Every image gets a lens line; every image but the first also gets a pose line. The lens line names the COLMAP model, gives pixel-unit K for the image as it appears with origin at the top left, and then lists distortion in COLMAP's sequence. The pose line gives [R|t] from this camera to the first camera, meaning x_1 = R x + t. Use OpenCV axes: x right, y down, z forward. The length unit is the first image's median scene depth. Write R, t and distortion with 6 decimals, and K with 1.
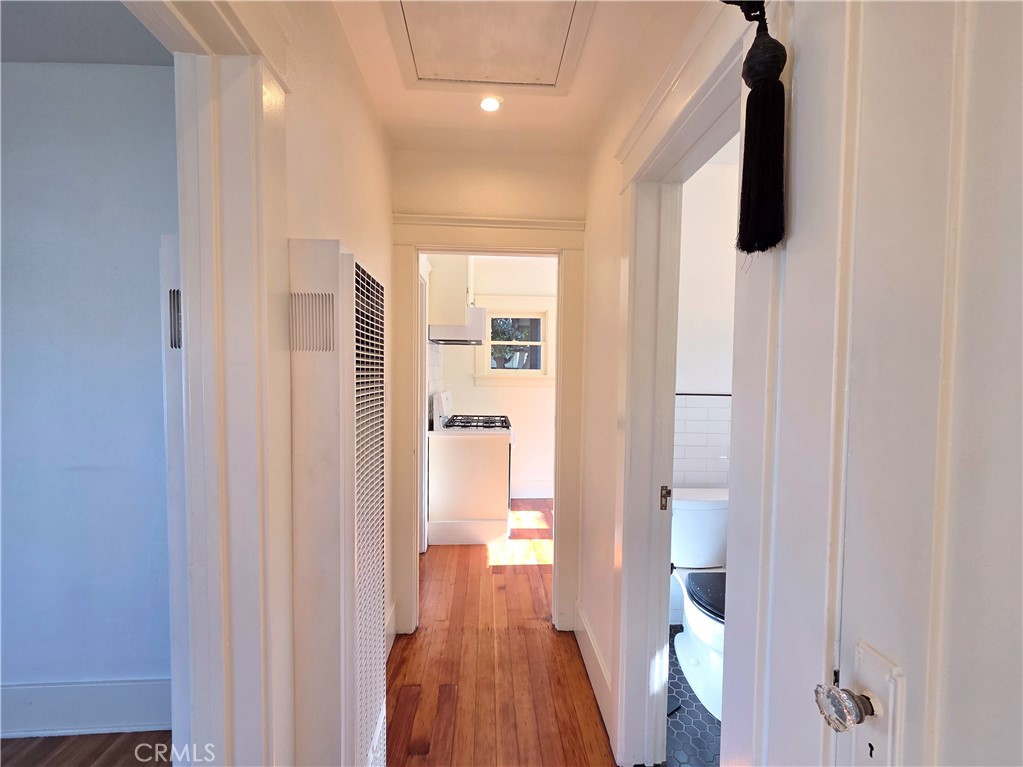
lens RADIAL K [[424.0, 0, 507.2], [0, 424.0, 386.3], [0, 0, 1]] dist [0.002676, 0.001118]
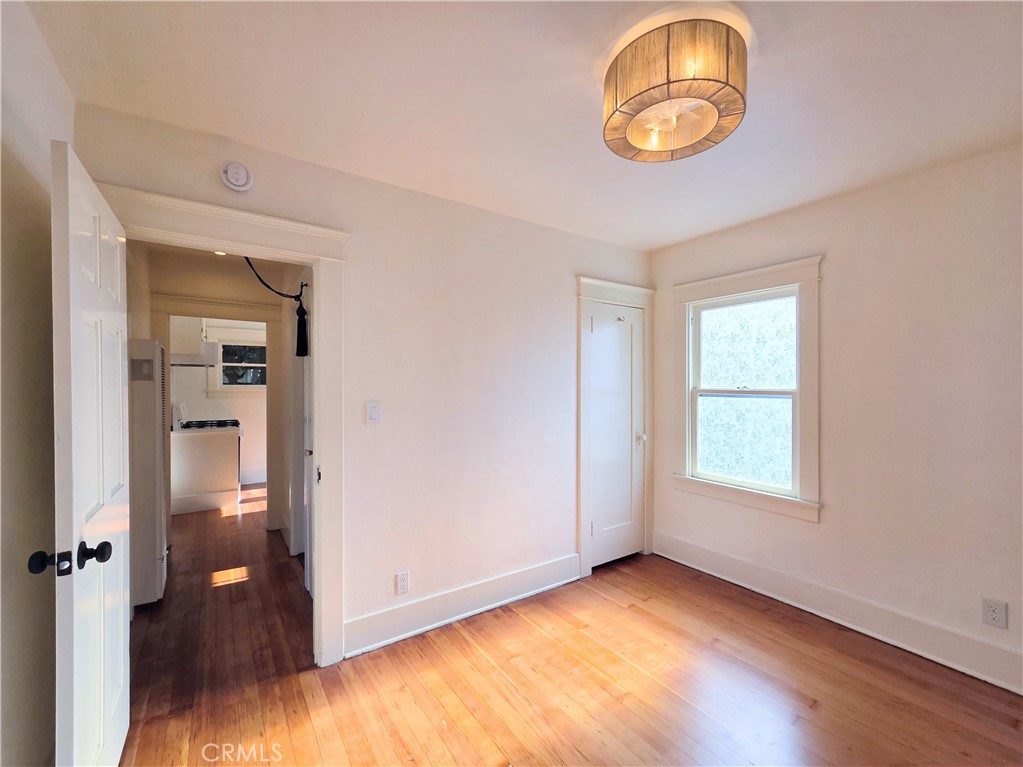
lens RADIAL K [[424.0, 0, 507.2], [0, 424.0, 386.3], [0, 0, 1]] dist [0.002676, 0.001118]
pose [[0.850745, -0.013980, 0.525393, 0.023414], [0.029979, 0.999309, -0.021953, 0.021186], [-0.524723, 0.034427, 0.850577, -0.669634]]
